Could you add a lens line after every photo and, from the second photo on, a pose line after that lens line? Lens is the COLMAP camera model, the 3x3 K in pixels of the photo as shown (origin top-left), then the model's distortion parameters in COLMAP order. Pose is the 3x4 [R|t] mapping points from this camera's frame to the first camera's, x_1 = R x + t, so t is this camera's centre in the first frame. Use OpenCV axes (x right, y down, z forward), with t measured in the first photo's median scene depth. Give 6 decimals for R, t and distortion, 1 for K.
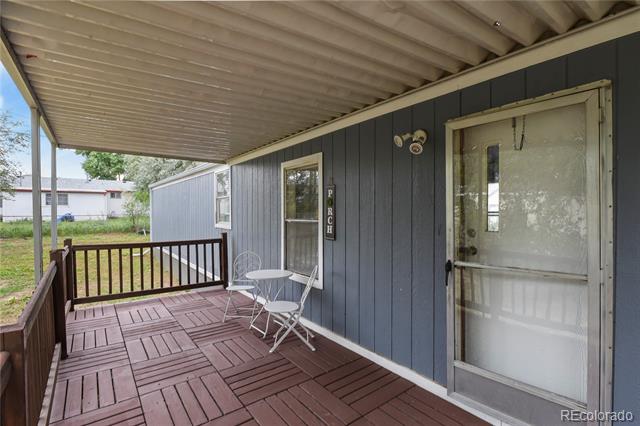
lens RADIAL K [[310.8, 0, 321.2], [0, 310.8, 212.7], [0, 0, 1]] dist [-0.004896, -0.003922]
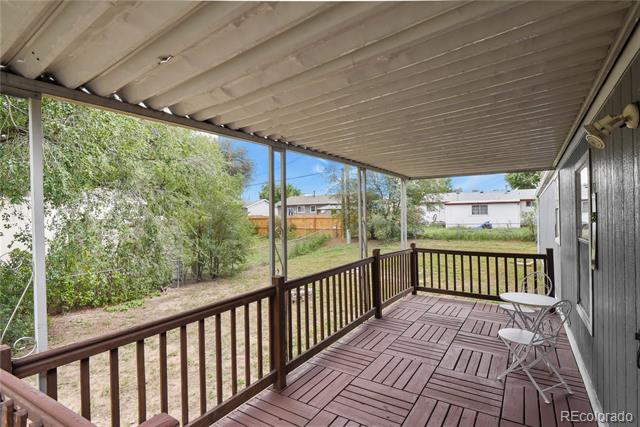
lens RADIAL K [[310.8, 0, 320.8], [0, 310.8, 217.4], [0, 0, 1]] dist [-0.004896, -0.003922]
pose [[0.322357, -0.008735, -0.946578, 0.390521], [0.001676, 0.999961, -0.008657, -0.020989], [0.946617, 0.001204, 0.322359, 0.136327]]
